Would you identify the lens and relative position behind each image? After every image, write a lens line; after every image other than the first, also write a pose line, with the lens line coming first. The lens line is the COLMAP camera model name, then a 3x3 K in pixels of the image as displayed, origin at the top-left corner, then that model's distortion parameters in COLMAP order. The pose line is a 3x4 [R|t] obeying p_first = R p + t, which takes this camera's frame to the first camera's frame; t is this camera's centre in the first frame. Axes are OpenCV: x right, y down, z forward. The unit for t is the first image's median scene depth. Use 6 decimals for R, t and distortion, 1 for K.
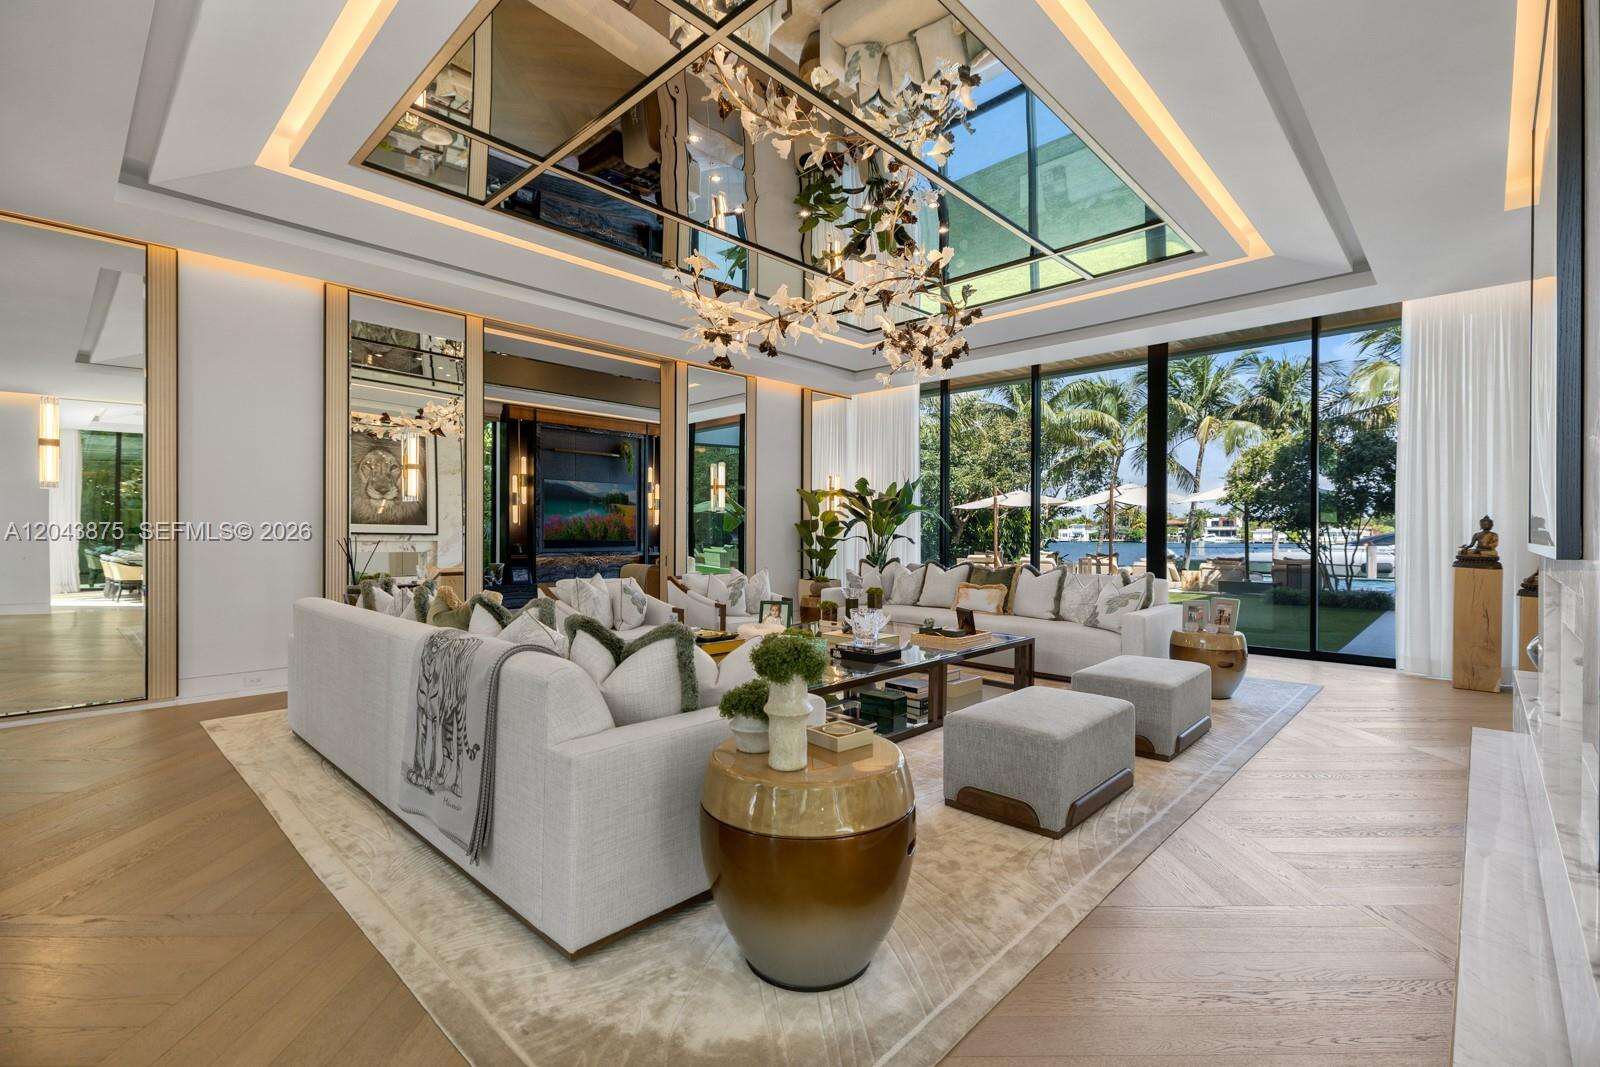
lens RADIAL K [[709.7, 0, 795.7], [0, 709.7, 536.9], [0, 0, 1]] dist [-0.004204, 0.000307]
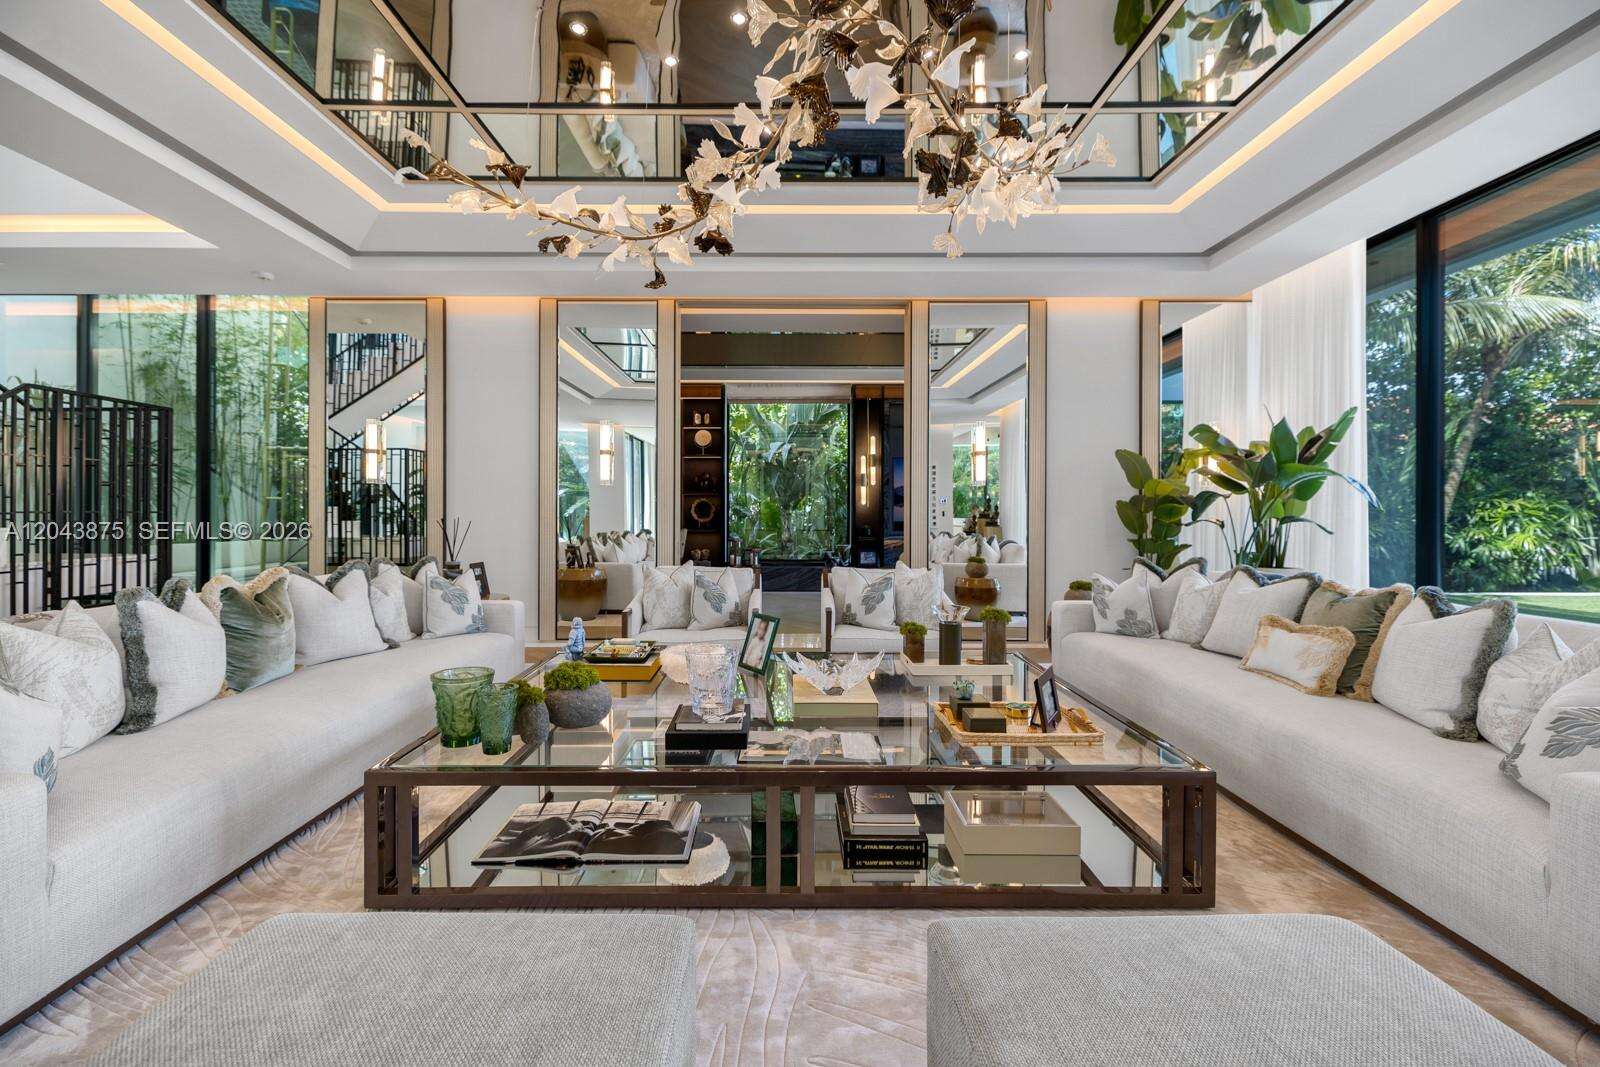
lens RADIAL K [[682.9, 0, 798.6], [0, 682.9, 520.8], [0, 0, 1]] dist [0.004610, -0.000073]
pose [[0.689571, 0.006497, -0.724189, 0.258467], [-0.002817, 0.999976, 0.006289, -0.002550], [0.724212, -0.002296, 0.689573, 0.314792]]
